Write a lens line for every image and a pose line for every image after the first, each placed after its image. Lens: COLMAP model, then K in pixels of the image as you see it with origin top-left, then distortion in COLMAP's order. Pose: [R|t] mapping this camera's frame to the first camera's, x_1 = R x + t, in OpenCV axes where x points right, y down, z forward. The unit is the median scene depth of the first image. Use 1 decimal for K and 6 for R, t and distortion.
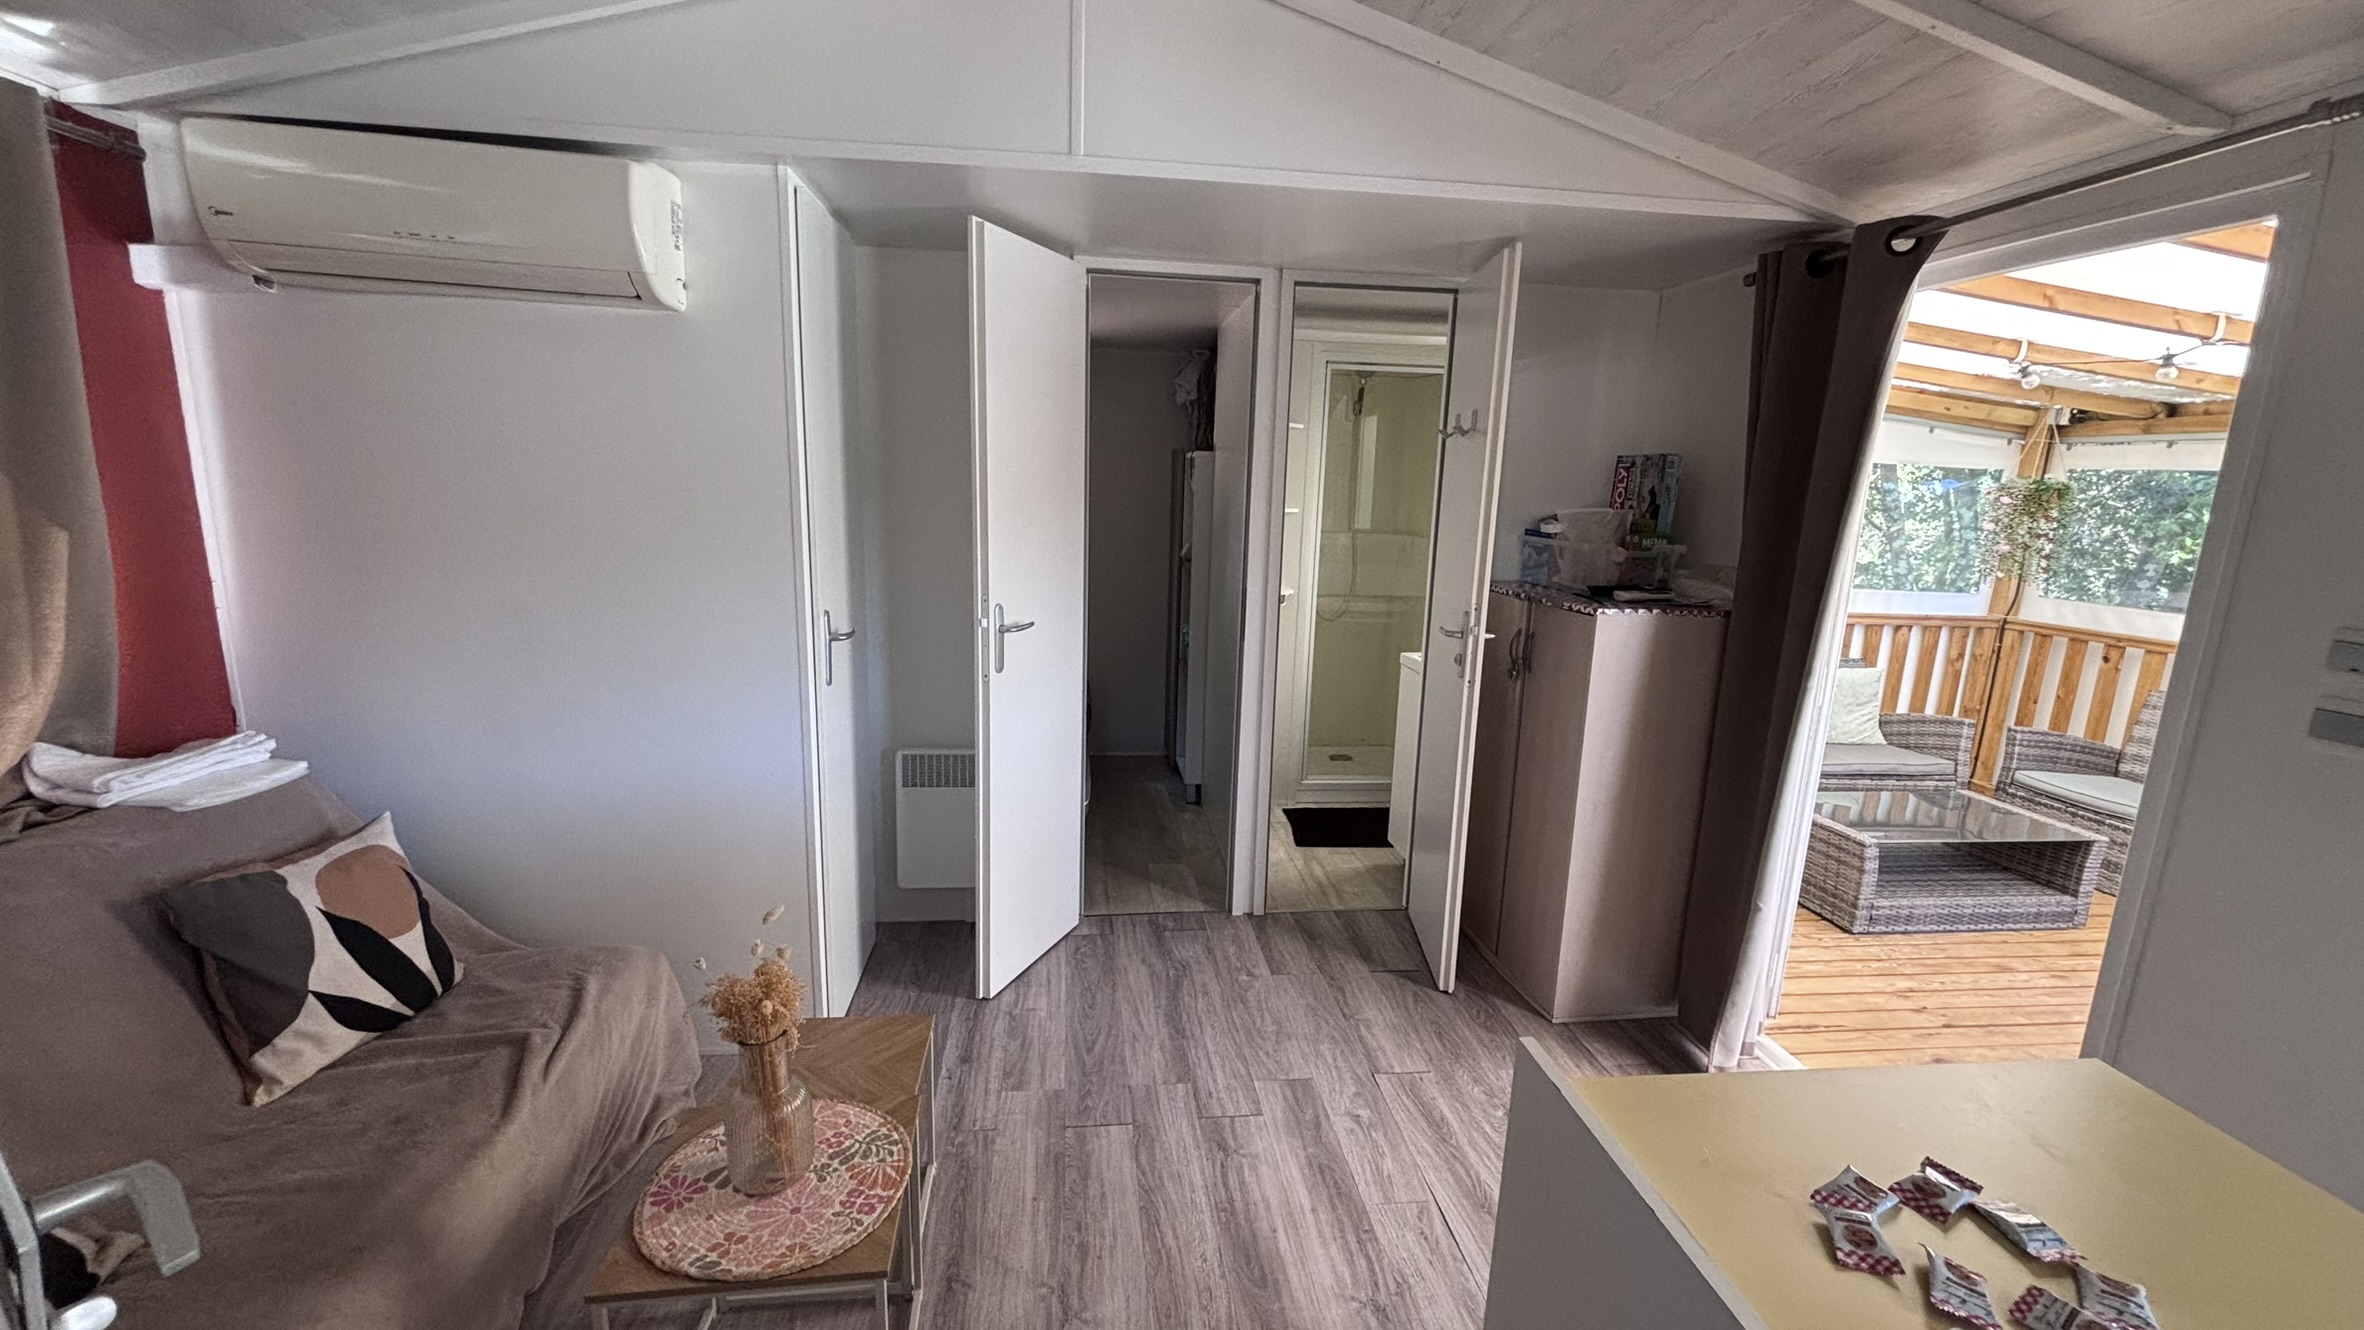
lens RADIAL K [[941.2, 0, 1173.5], [0, 941.2, 672.3], [0, 0, 1]] dist [-0.000874, -0.000013]
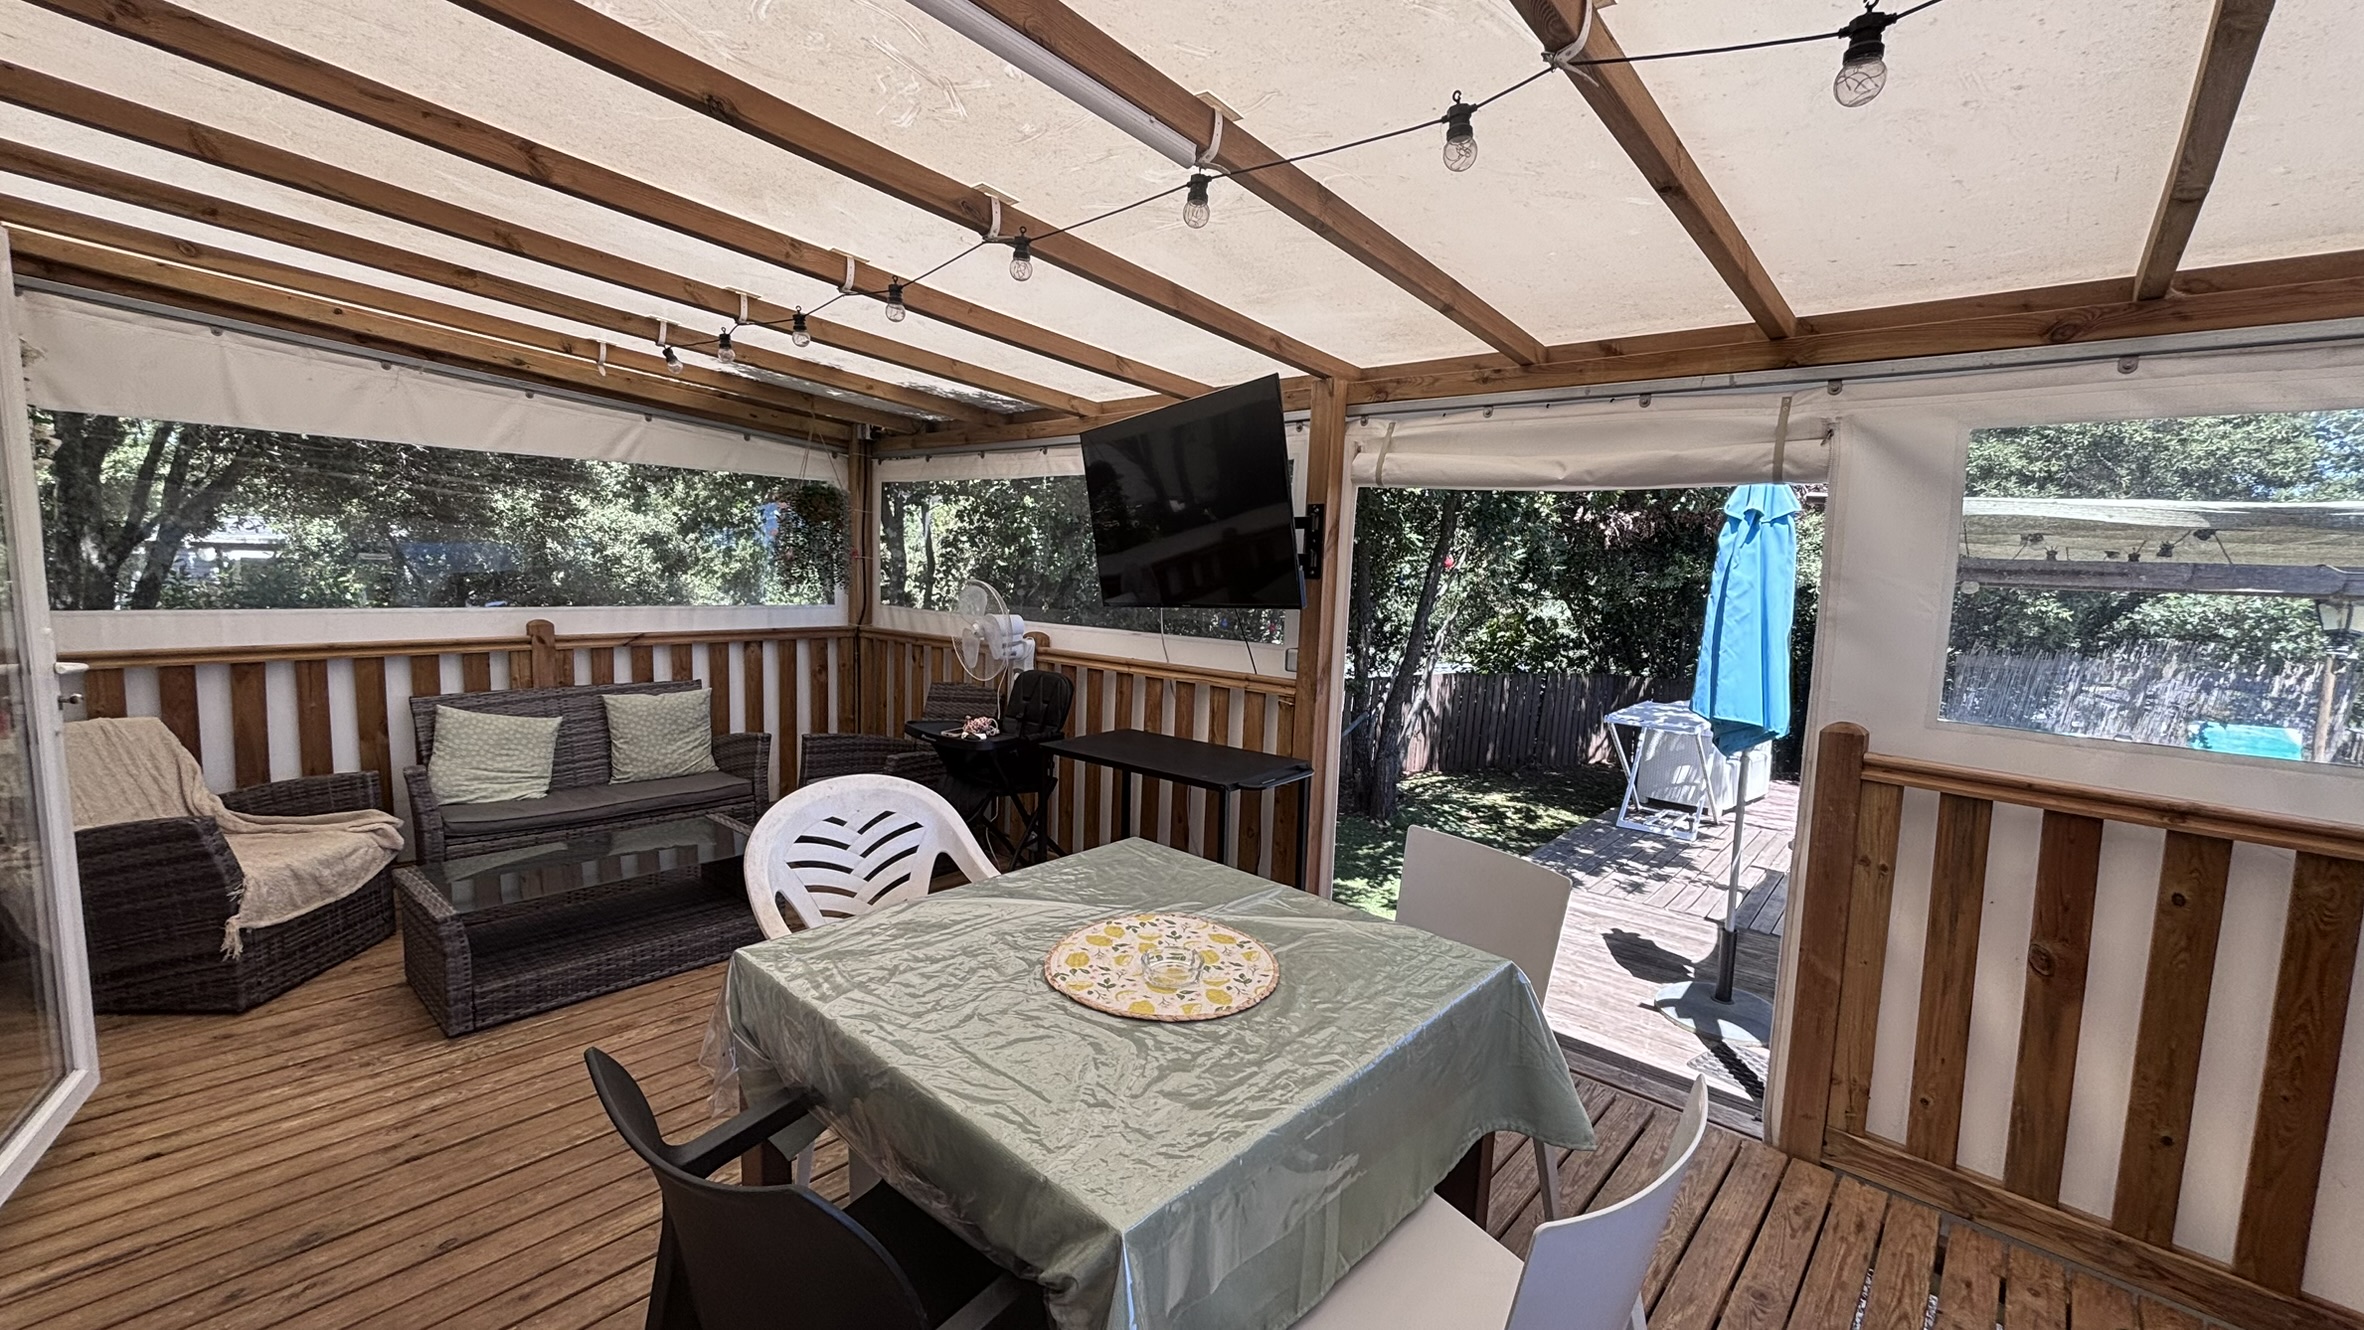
lens RADIAL K [[958.8, 0, 1182.0], [0, 958.8, 665.0], [0, 0, 1]] dist [-0.001801, 0.000663]
pose [[0.742172, -0.086327, 0.664627, 0.475199], [0.126801, 0.991846, -0.012767, 0.043738], [-0.658105, 0.093751, 0.747066, -0.004252]]
